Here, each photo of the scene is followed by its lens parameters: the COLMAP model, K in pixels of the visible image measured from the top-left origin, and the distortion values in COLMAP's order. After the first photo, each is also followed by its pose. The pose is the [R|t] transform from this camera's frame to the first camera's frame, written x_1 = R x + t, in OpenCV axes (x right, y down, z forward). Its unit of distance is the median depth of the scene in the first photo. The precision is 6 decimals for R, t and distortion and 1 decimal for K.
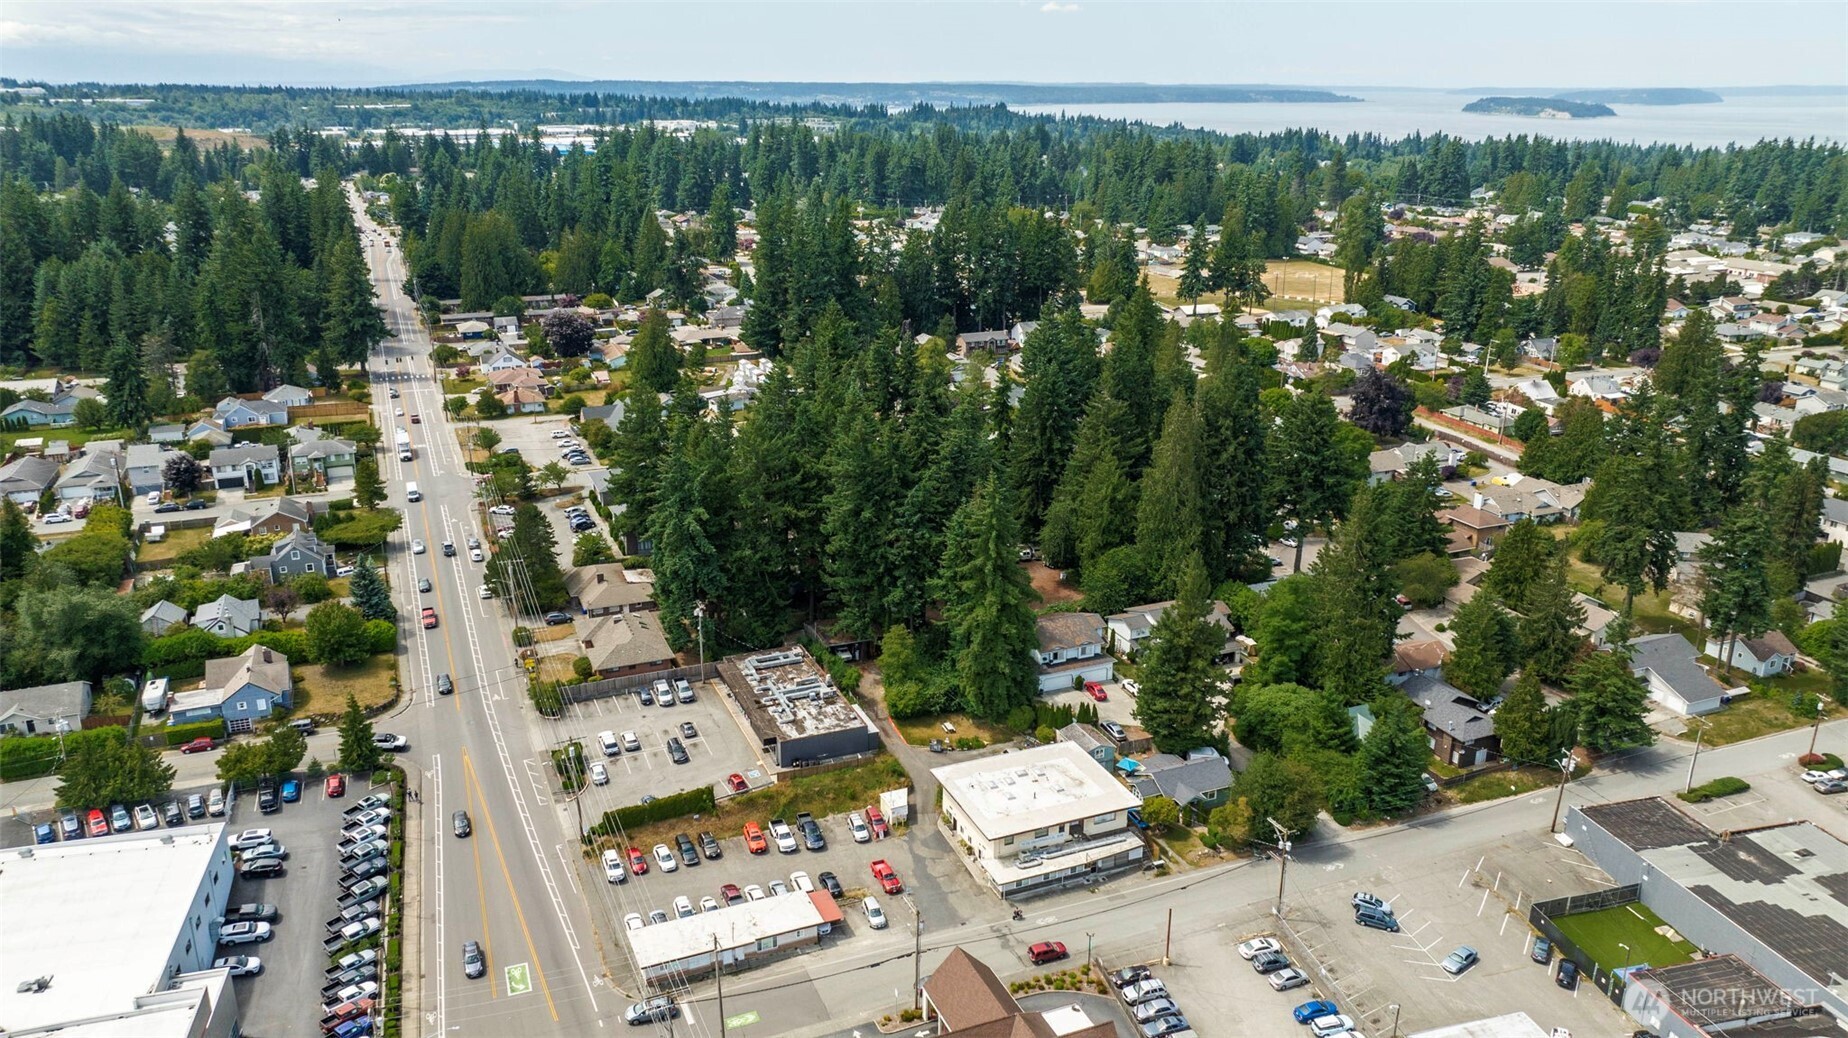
lens RADIAL K [[1371.1, 0, 924.0], [0, 1371.1, 519.0], [0, 0, 1]] dist [-0.034865, 0.037333]
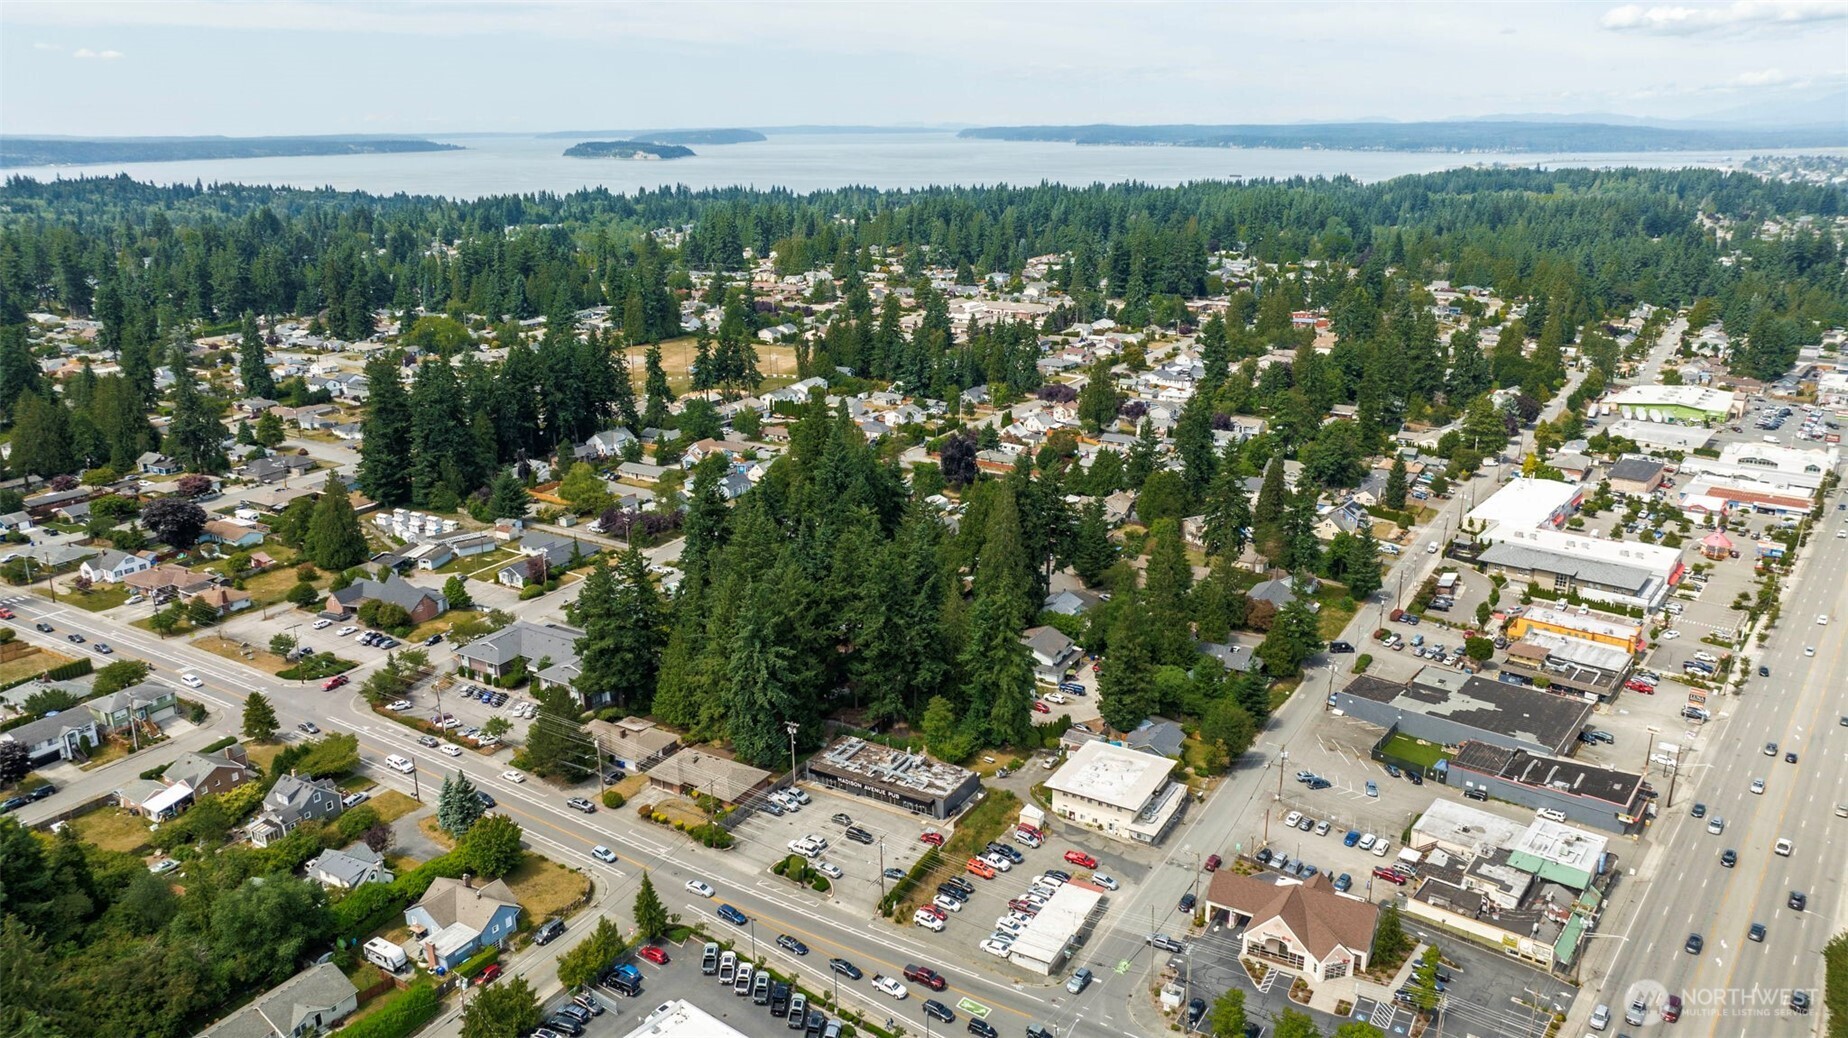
lens RADIAL K [[1371.1, 0, 924.0], [0, 1371.1, 519.0], [0, 0, 1]] dist [-0.034865, 0.037333]
pose [[0.796485, -0.181617, 0.576738, -0.593879], [0.195534, 0.979939, 0.038552, -0.112506], [-0.572170, 0.082066, 0.816019, -0.055906]]
